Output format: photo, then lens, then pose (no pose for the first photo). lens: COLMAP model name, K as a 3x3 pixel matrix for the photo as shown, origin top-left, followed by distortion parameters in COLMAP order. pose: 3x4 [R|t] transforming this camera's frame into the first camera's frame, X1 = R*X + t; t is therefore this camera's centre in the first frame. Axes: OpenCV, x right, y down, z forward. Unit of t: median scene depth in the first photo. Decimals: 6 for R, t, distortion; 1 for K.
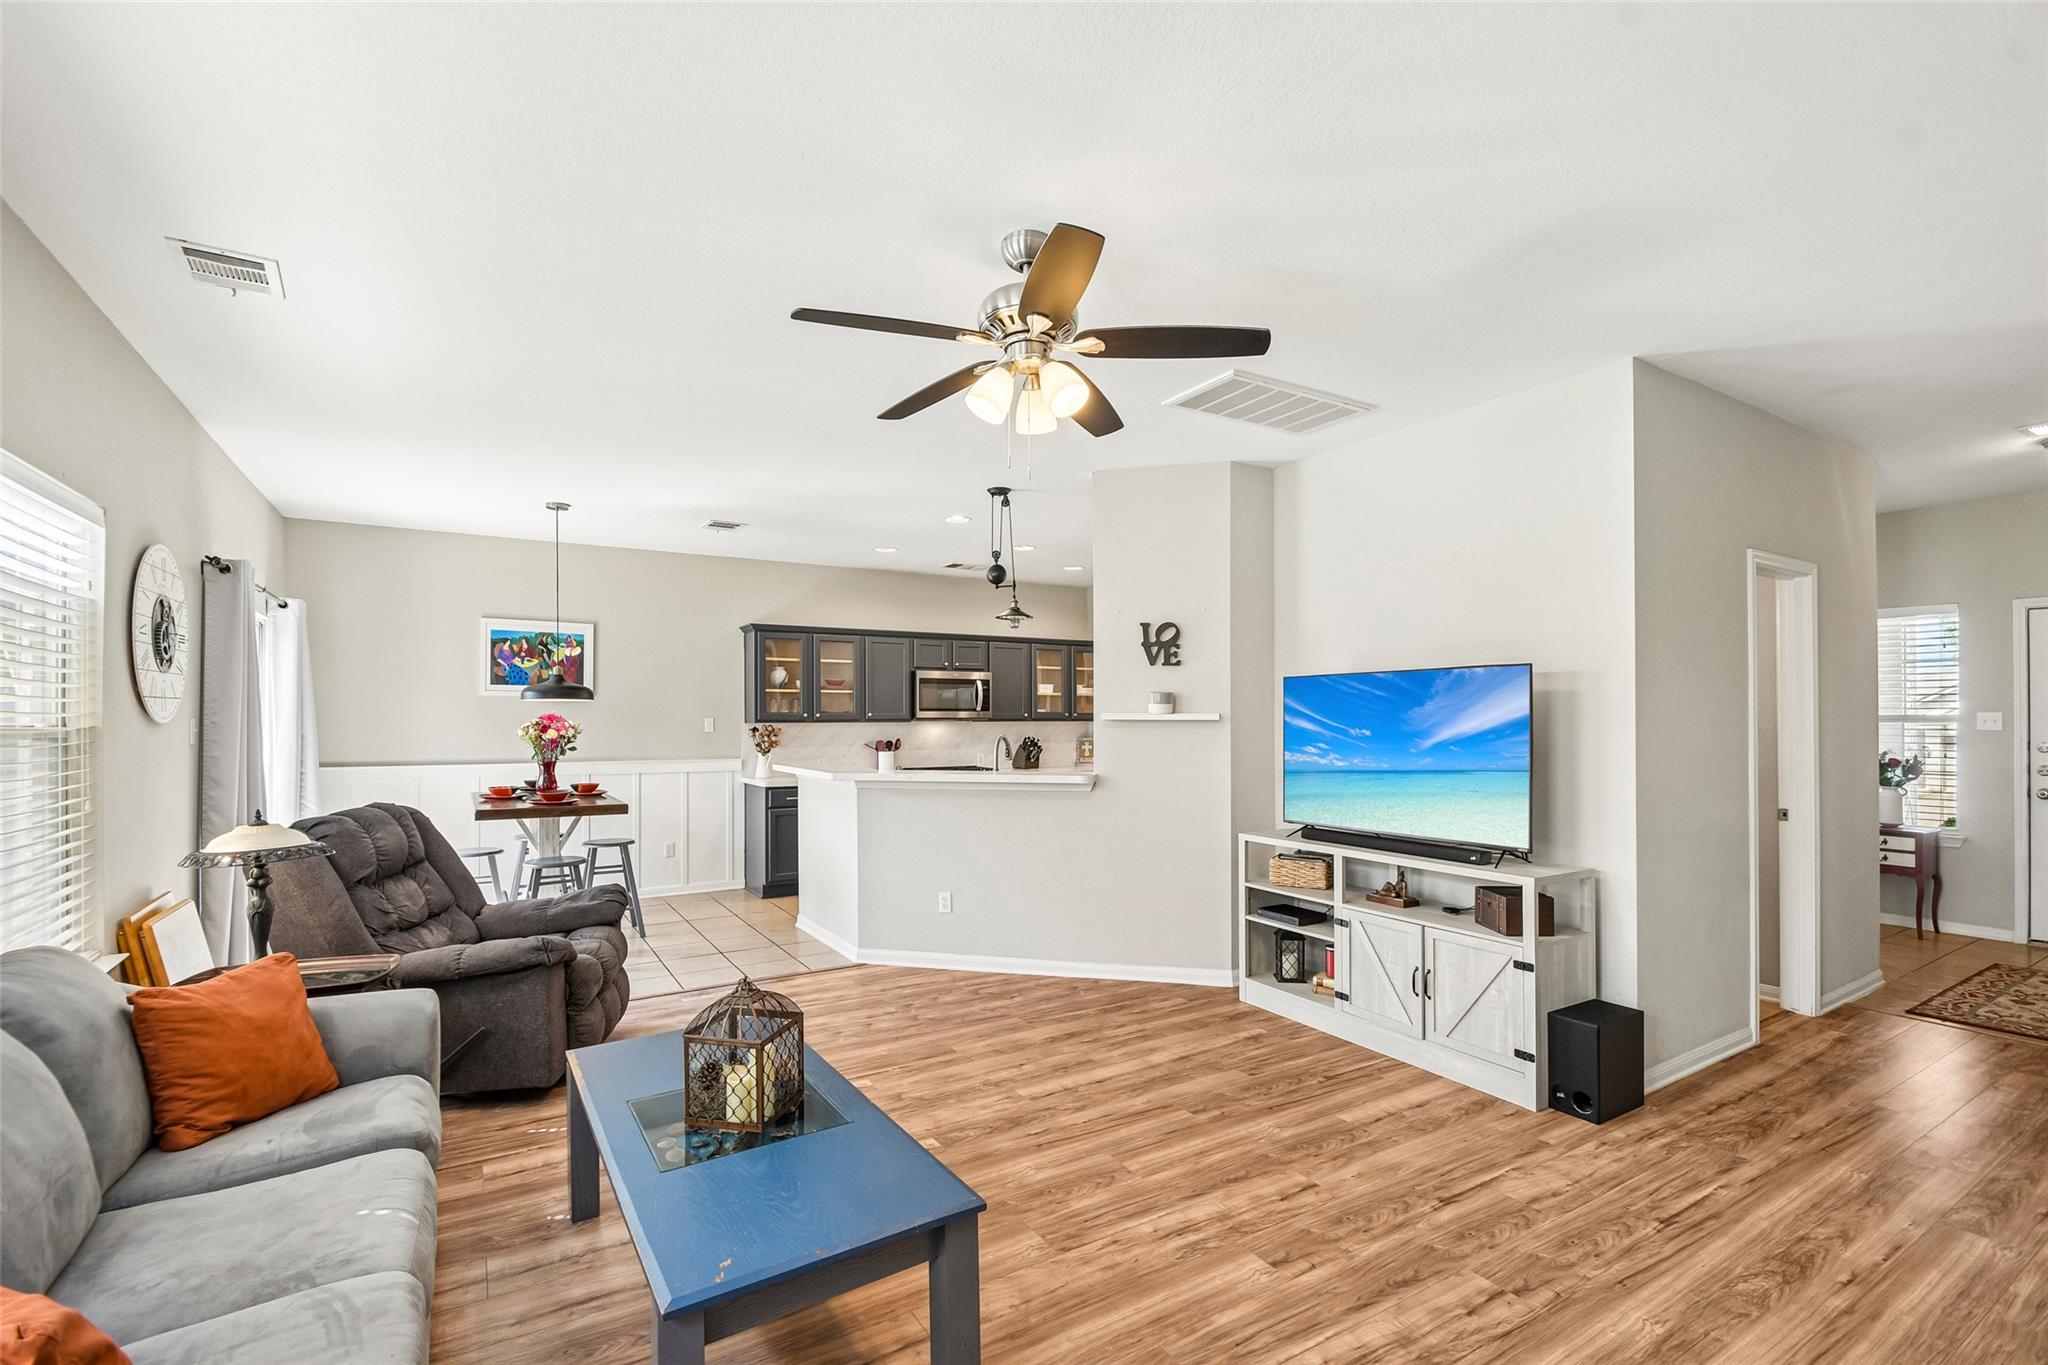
lens RADIAL K [[921.7, 0, 1009.2], [0, 921.7, 709.4], [0, 0, 1]] dist [0.000055, -0.009985]
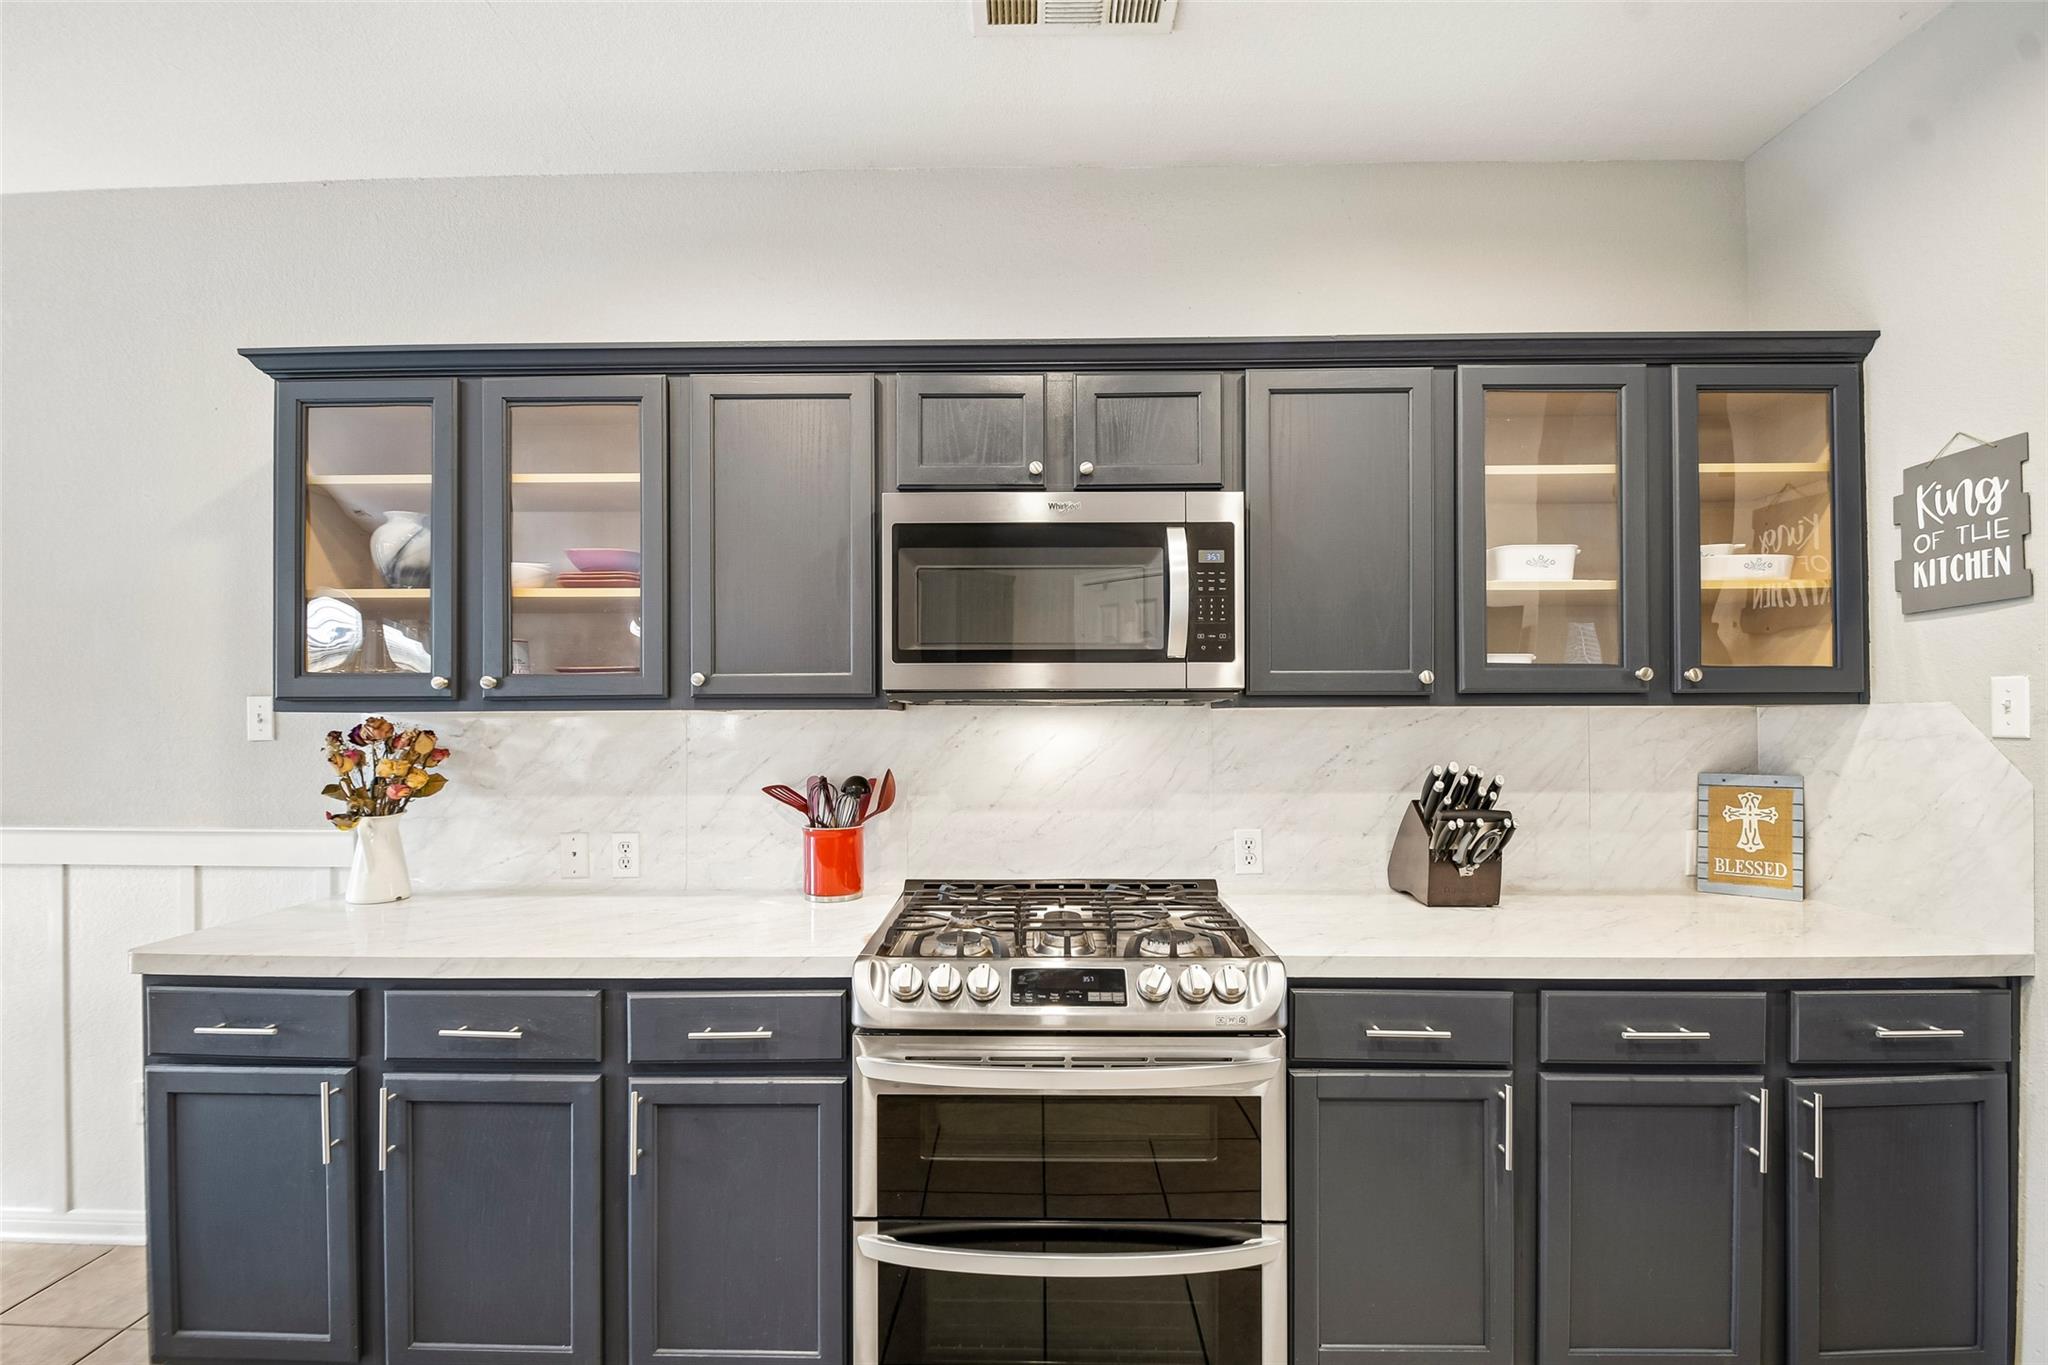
lens RADIAL K [[921.7, 0, 1023.2], [0, 921.7, 706.1], [0, 0, 1]] dist [0.000055, -0.009985]
pose [[0.852942, -0.004585, -0.521986, 0.055620], [0.009086, 0.999940, 0.006064, 0.012024], [0.521927, -0.009915, 0.852932, 0.811238]]
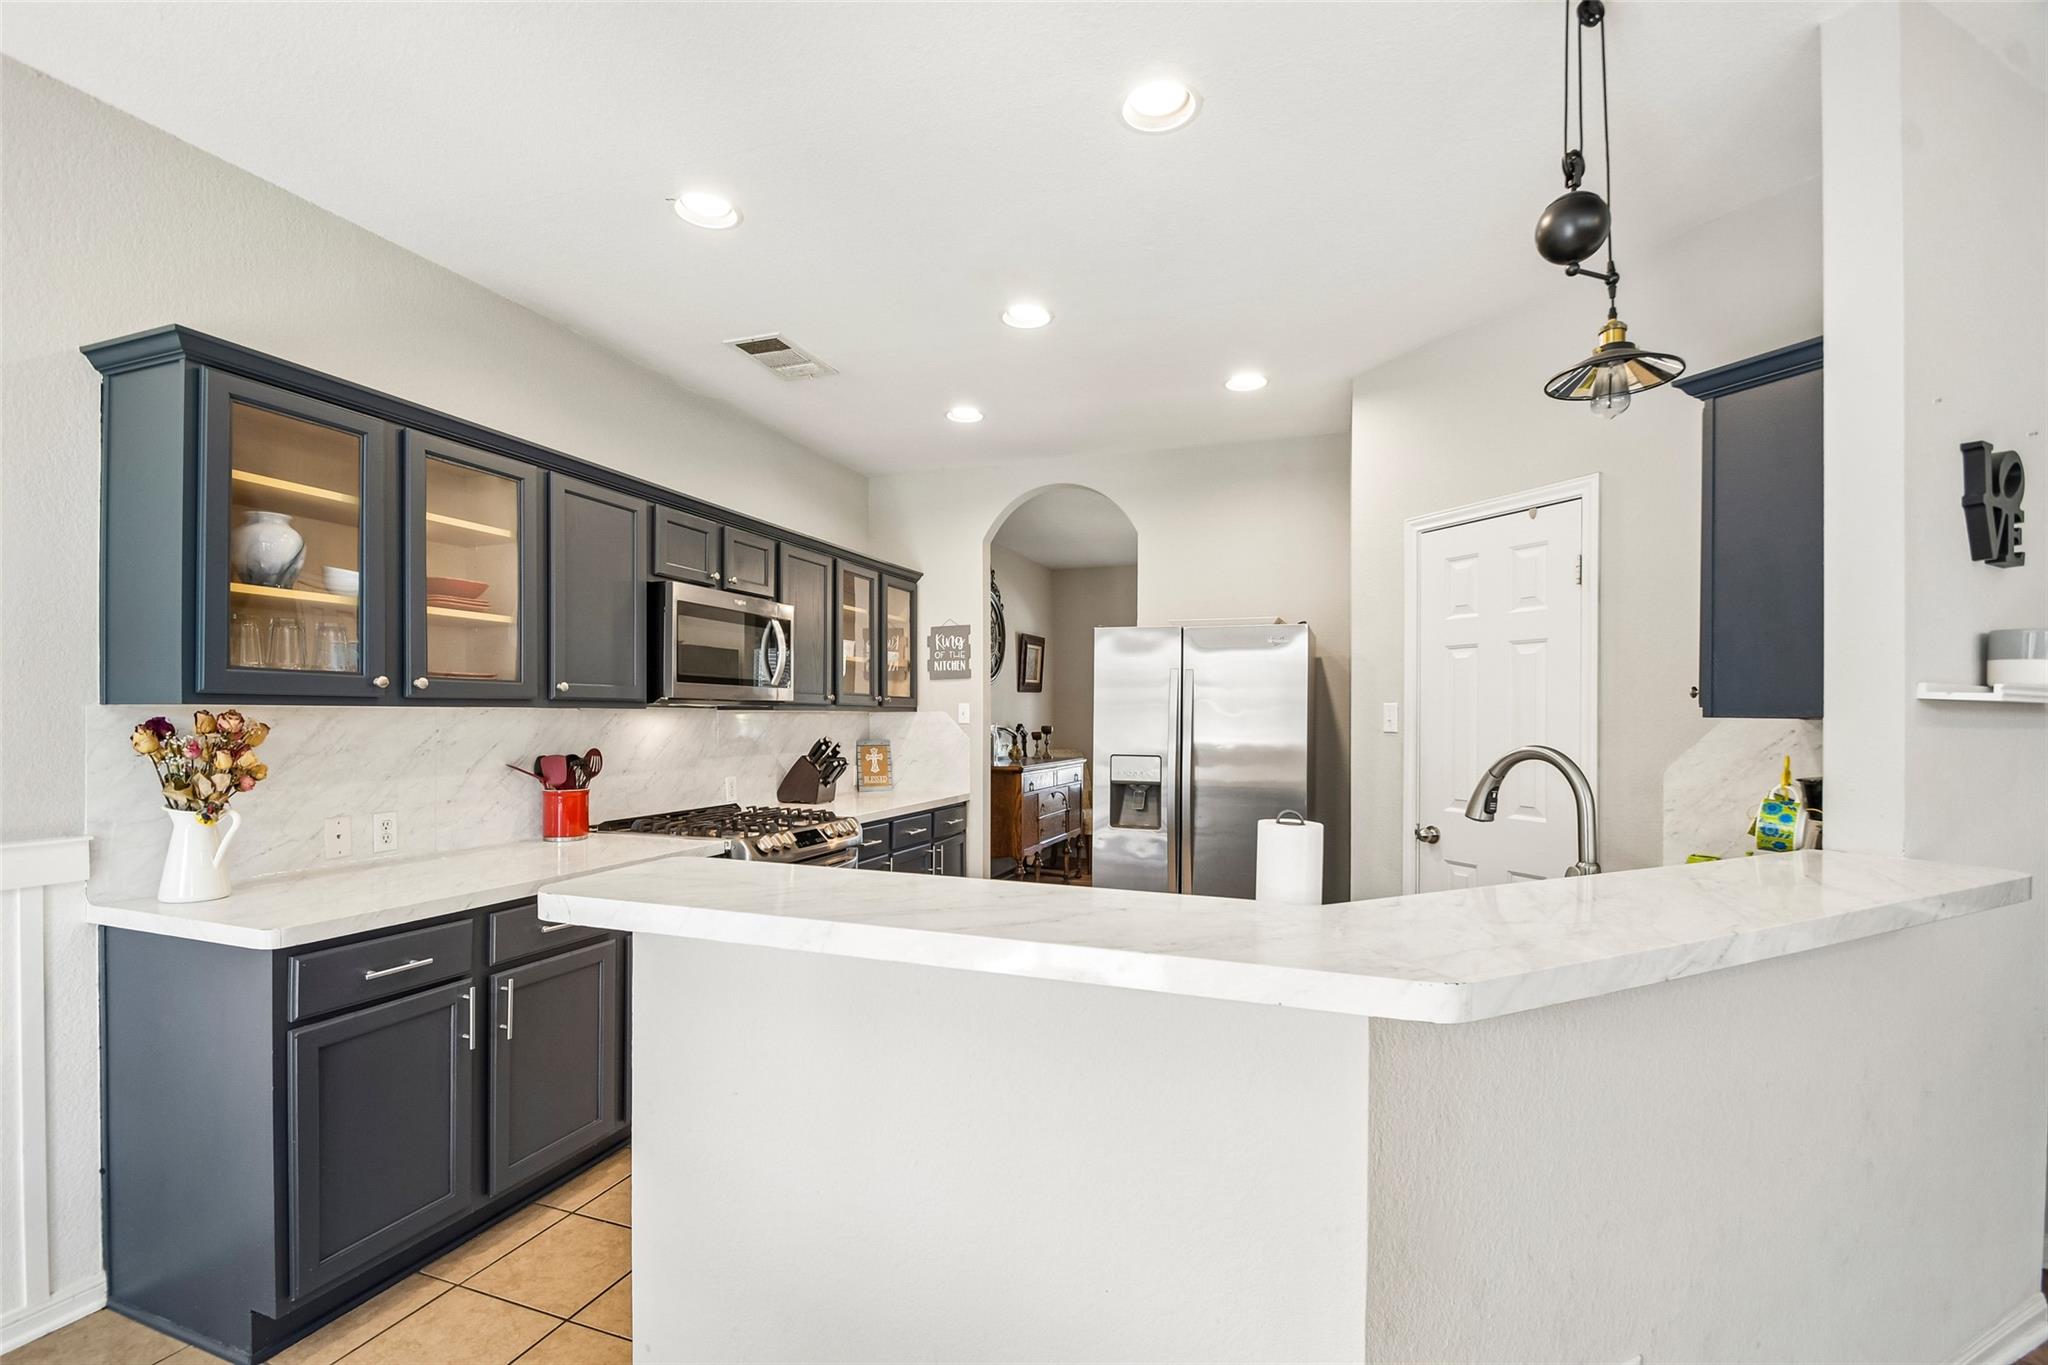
lens RADIAL K [[921.7, 0, 1001.9], [0, 921.7, 698.1], [0, 0, 1]] dist [0.000055, -0.009985]
pose [[0.776988, 0.017524, 0.629271, -0.238950], [-0.013754, 0.999846, -0.010861, 0.011640], [-0.629365, -0.000216, 0.777110, 0.593350]]
